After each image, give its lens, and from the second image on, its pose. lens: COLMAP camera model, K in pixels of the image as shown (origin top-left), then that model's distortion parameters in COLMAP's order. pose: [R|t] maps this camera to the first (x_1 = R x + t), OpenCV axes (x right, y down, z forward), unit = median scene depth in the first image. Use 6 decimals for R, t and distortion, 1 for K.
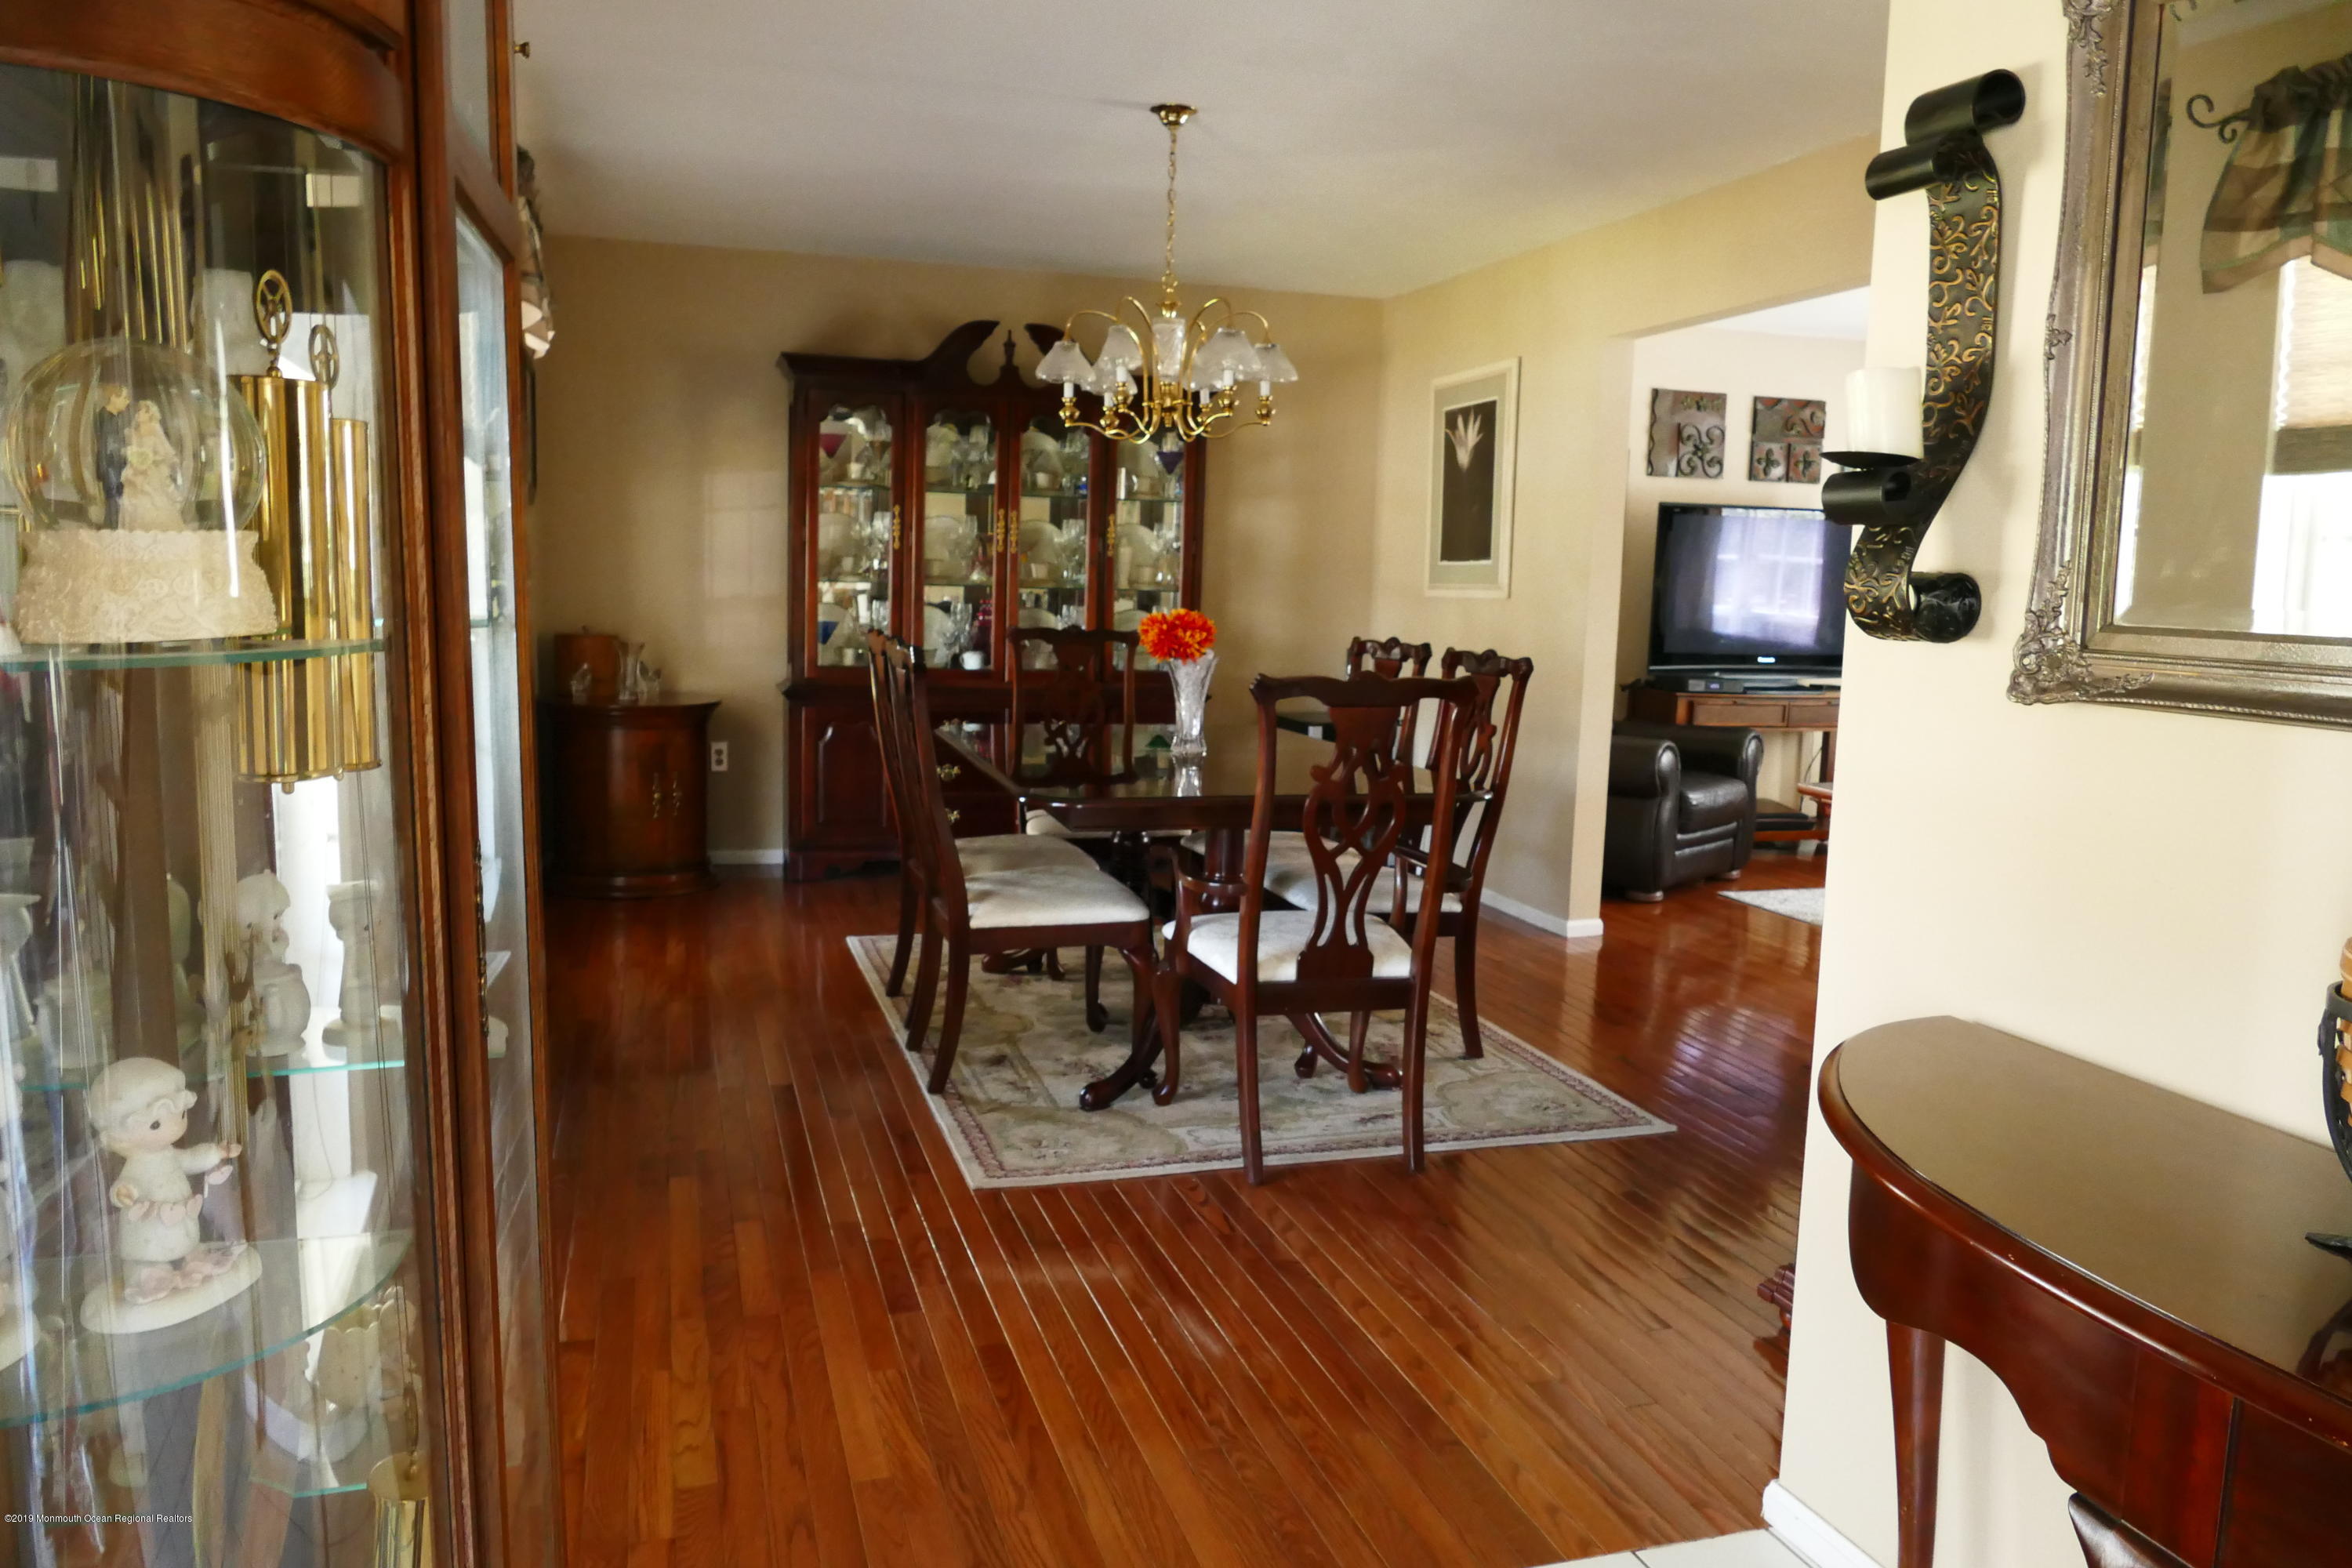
lens RADIAL K [[1672.5, 0, 1176.0], [0, 1672.5, 784.0], [0, 0, 1]] dist [-0.033858, 0.000534]
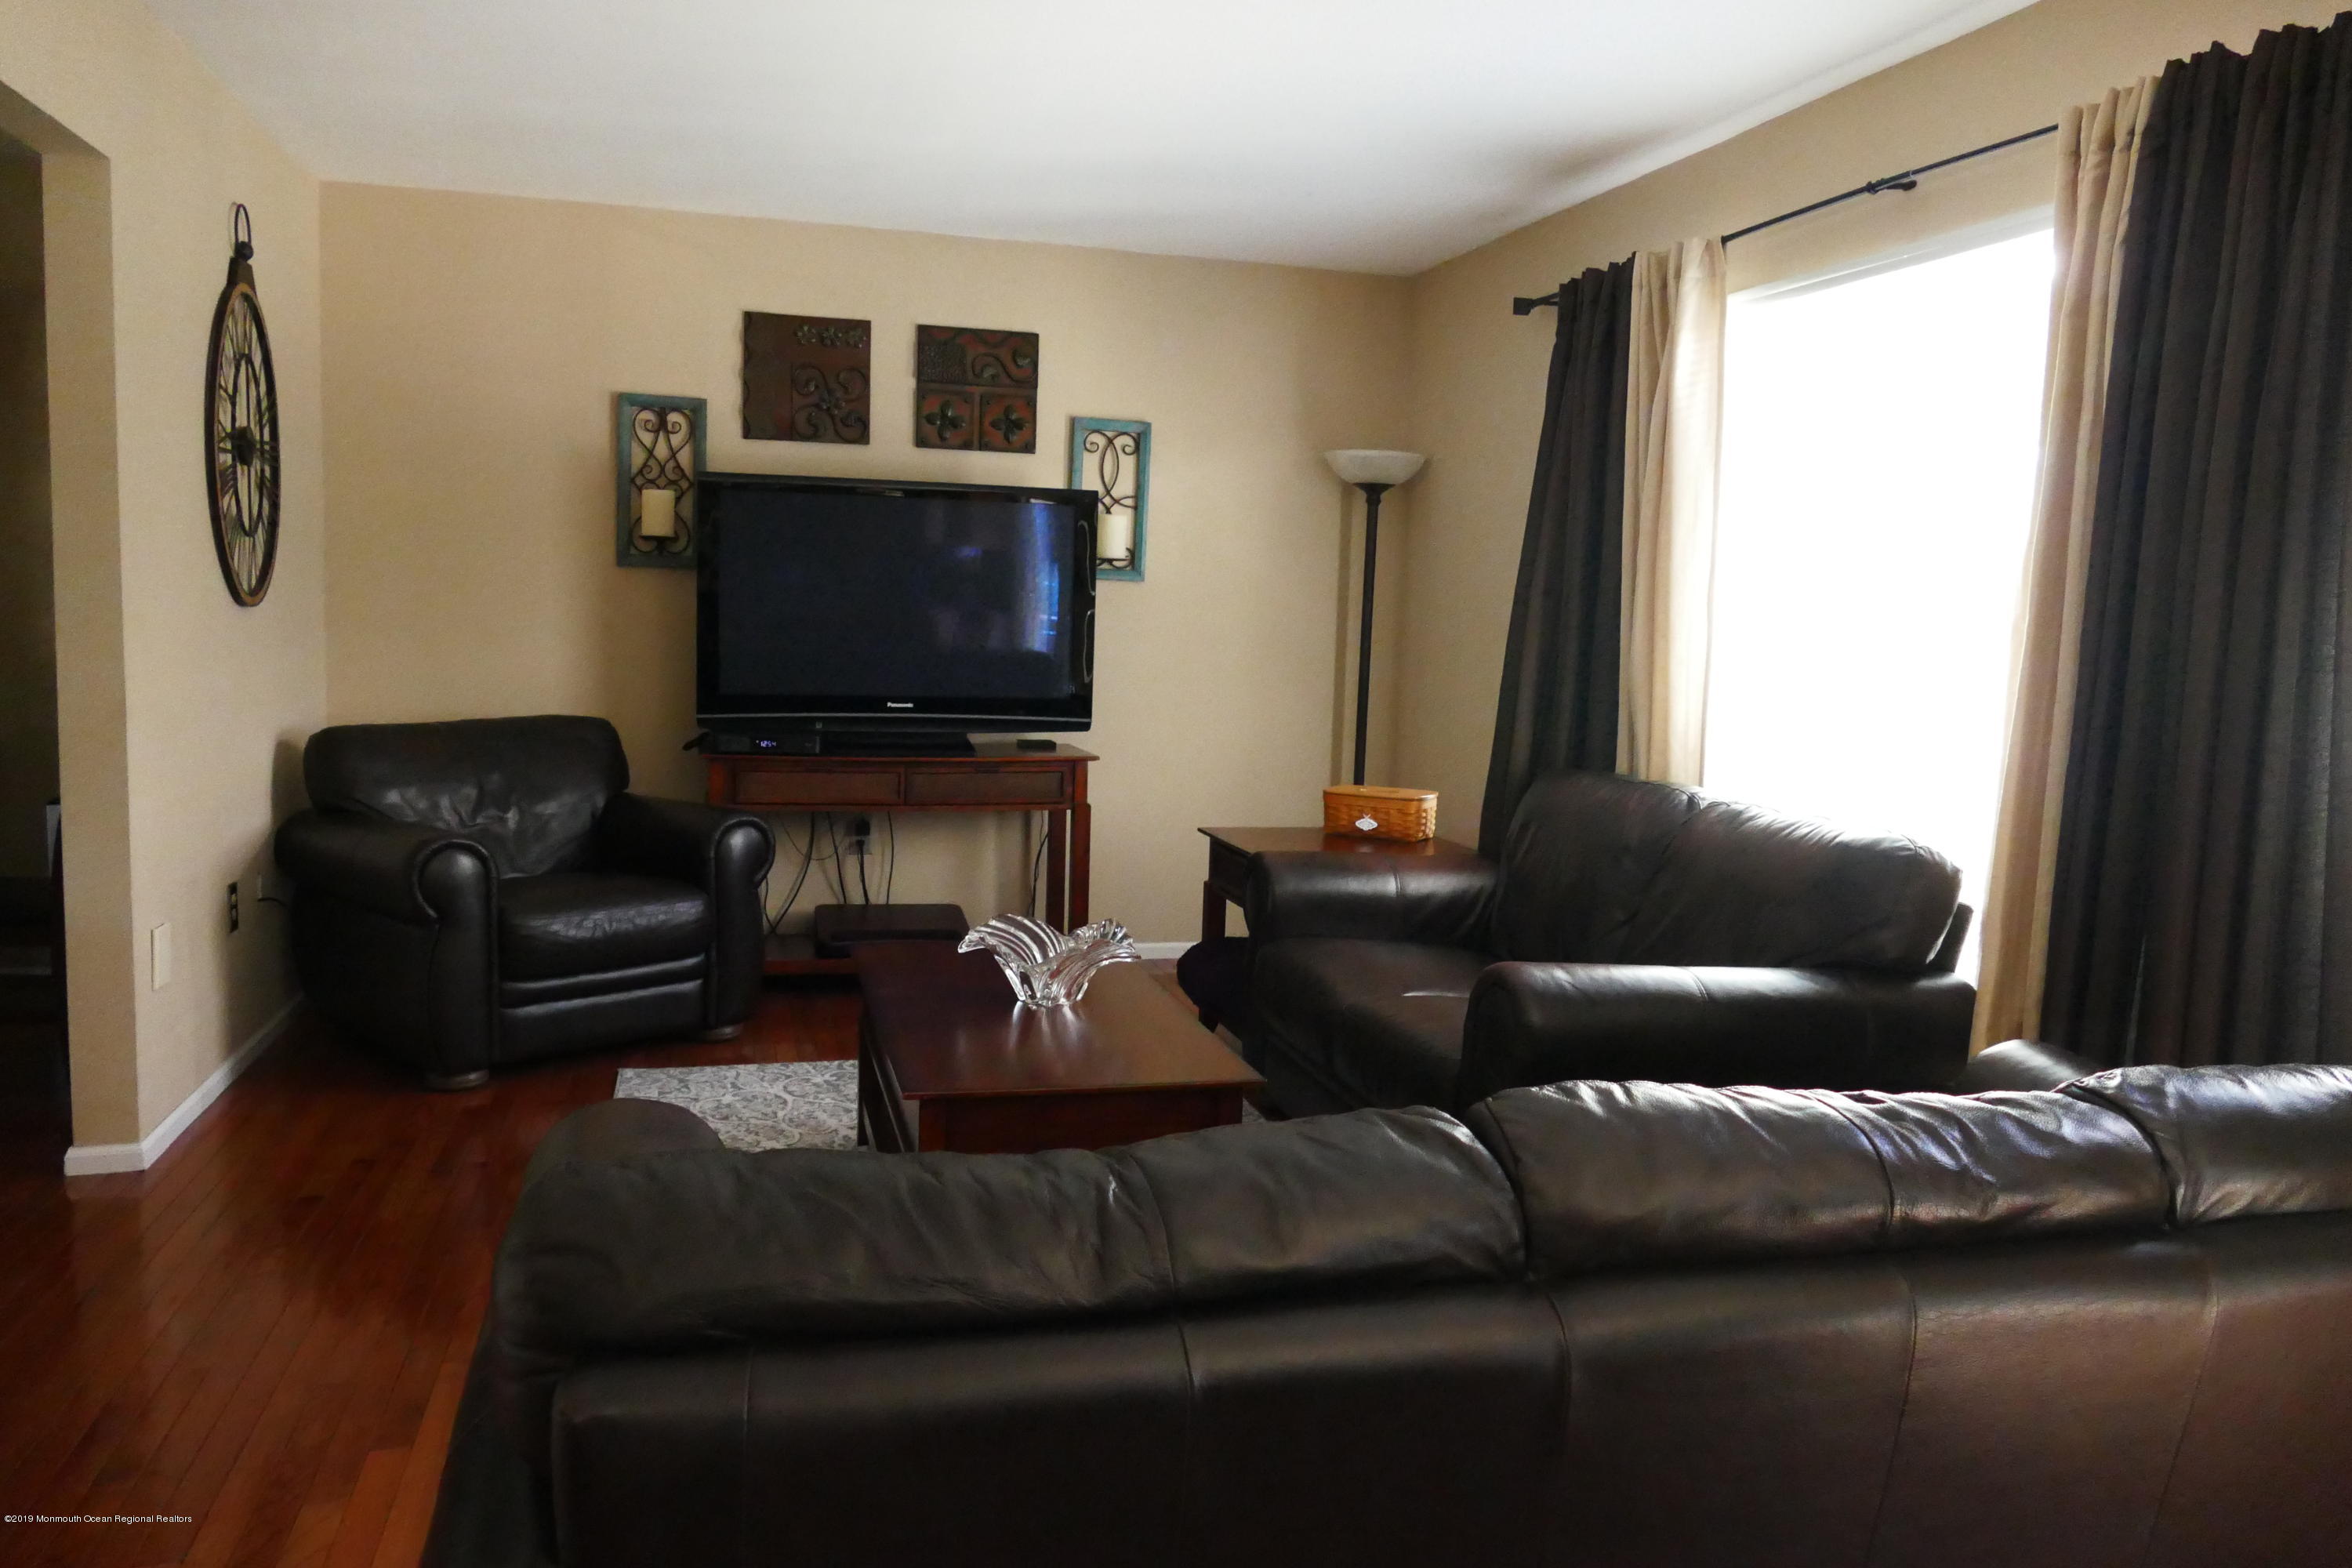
lens RADIAL K [[1672.5, 0, 1176.0], [0, 1672.5, 784.0], [0, 0, 1]] dist [-0.033858, 0.000534]
pose [[0.999144, 0.025451, -0.032606, 0.535167], [-0.025635, 0.999658, -0.005234, -0.046286], [0.032462, 0.006066, 0.999455, 0.338972]]
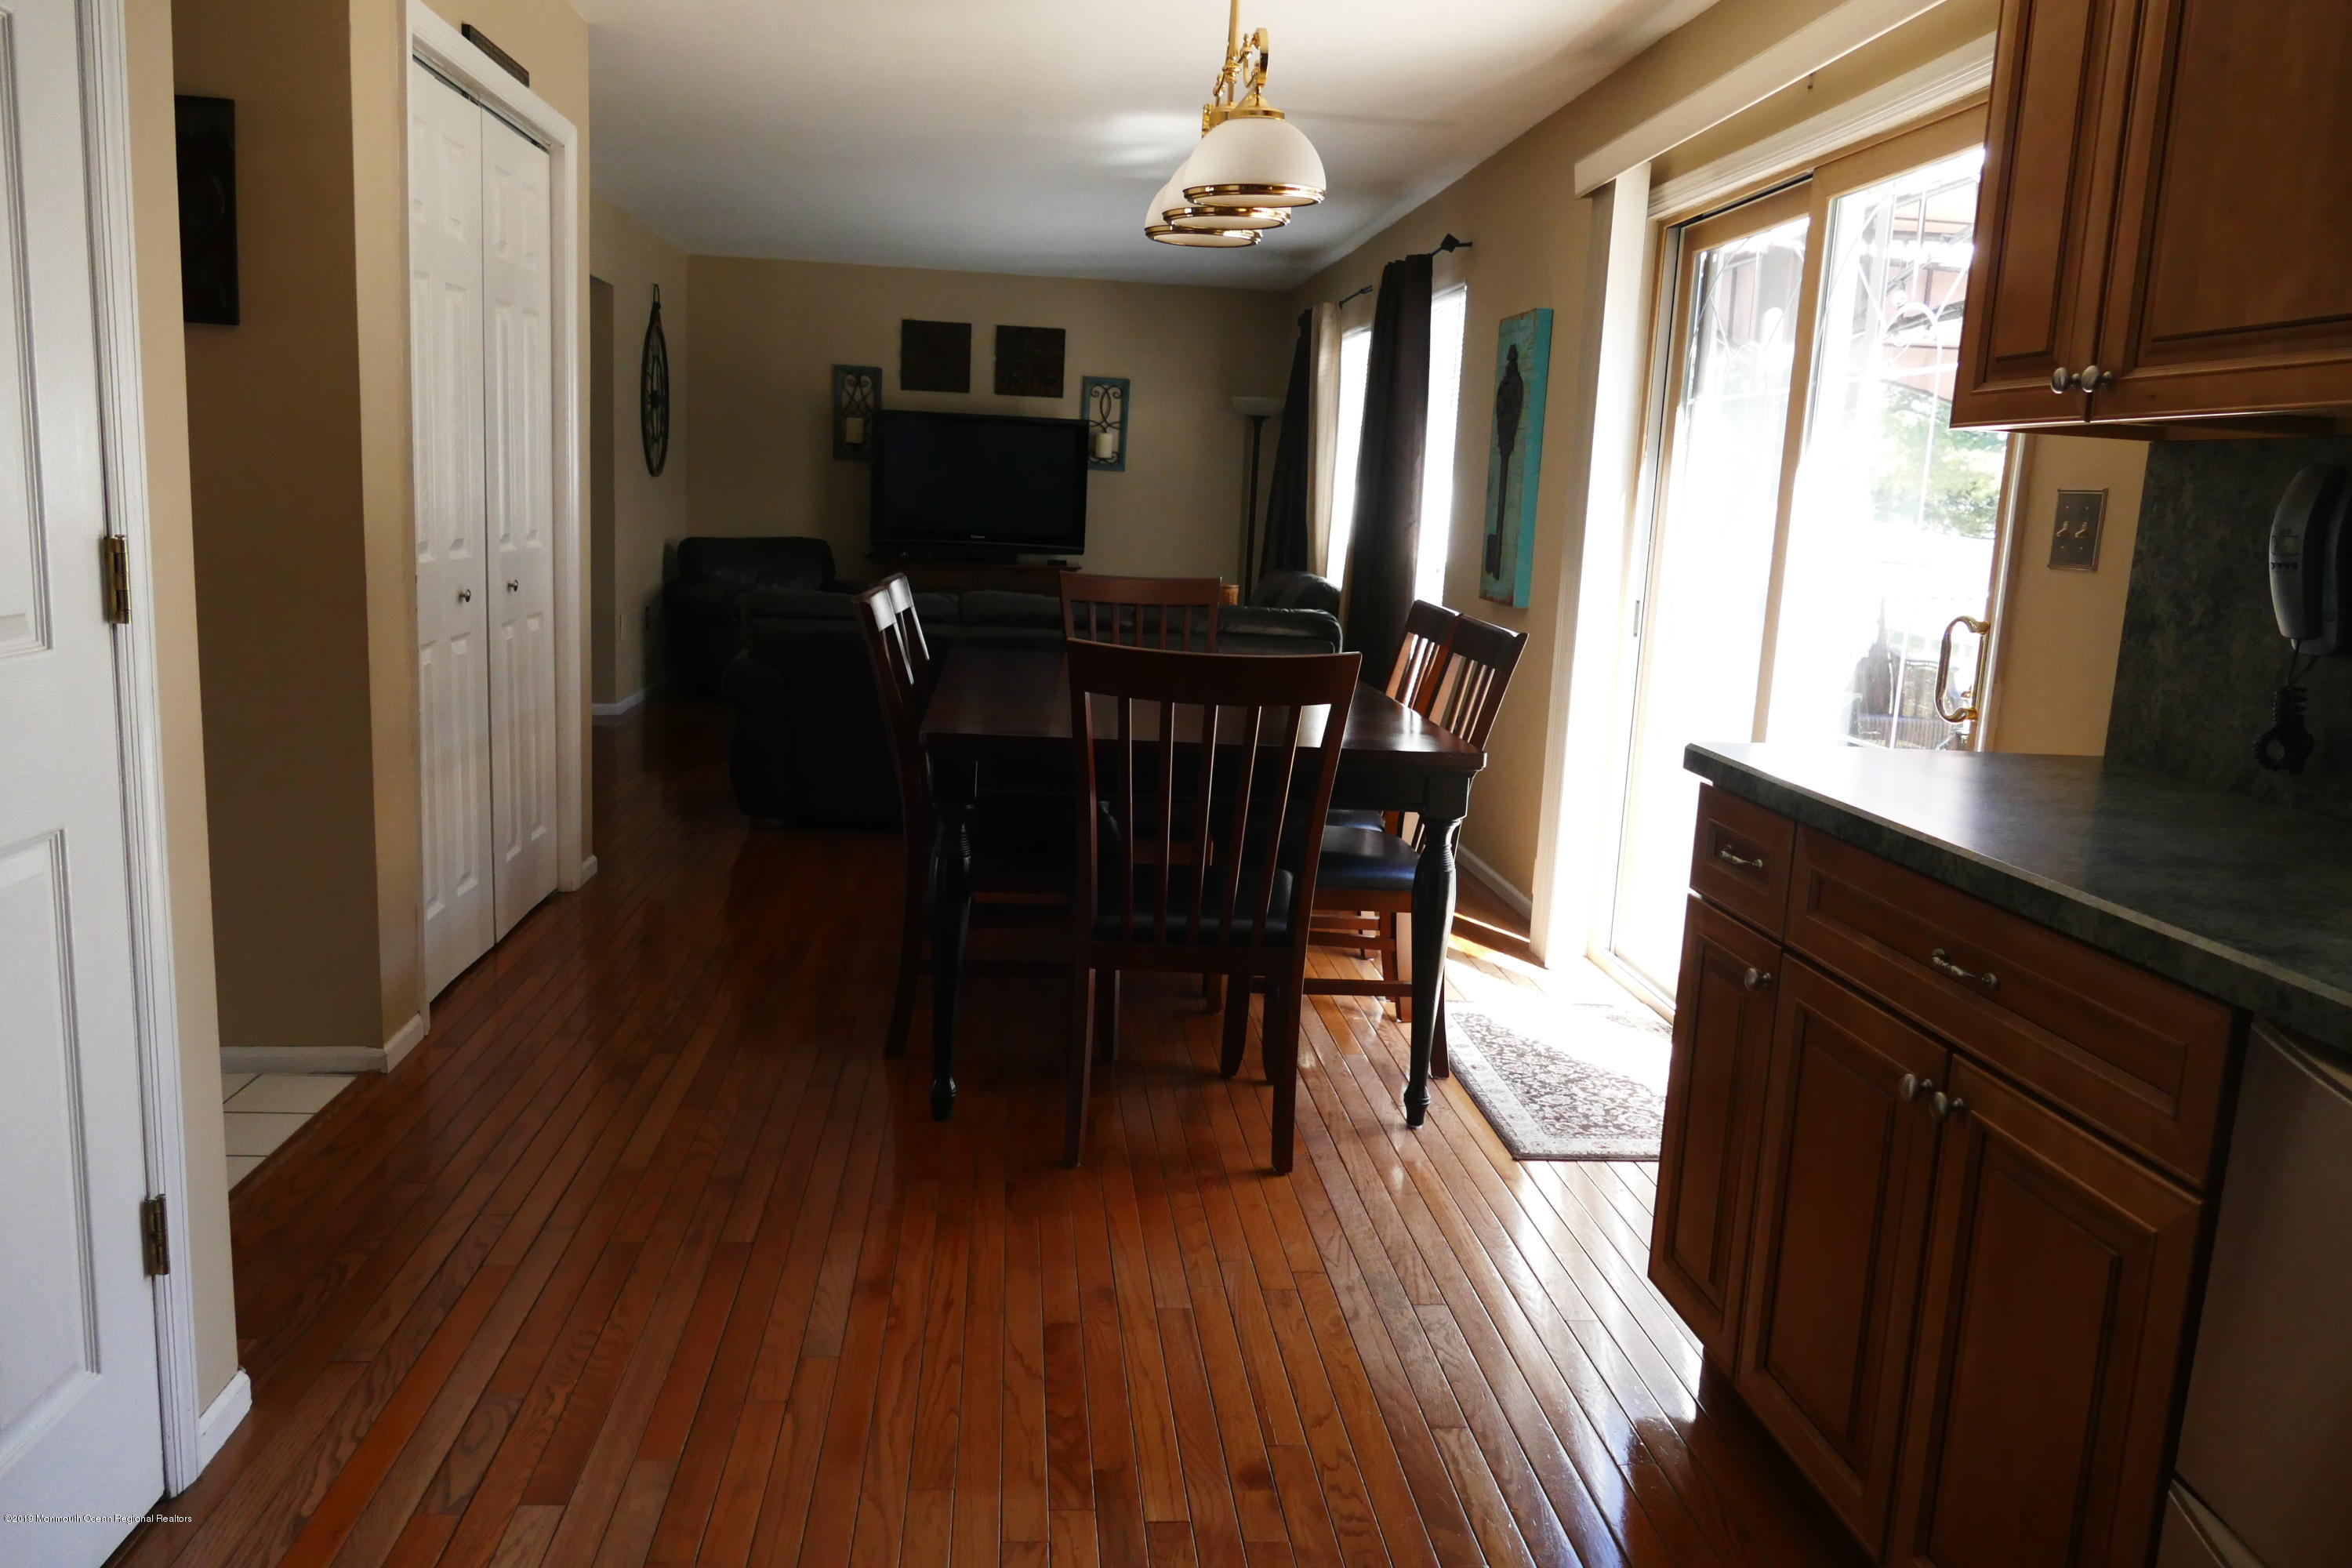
lens RADIAL K [[1672.5, 0, 1176.0], [0, 1672.5, 784.0], [0, 0, 1]] dist [-0.033858, 0.000534]
pose [[0.980022, 0.069819, -0.186232, 0.815196], [-0.059274, 0.996339, 0.061608, 0.025908], [0.189851, -0.049339, 0.980572, -0.245297]]
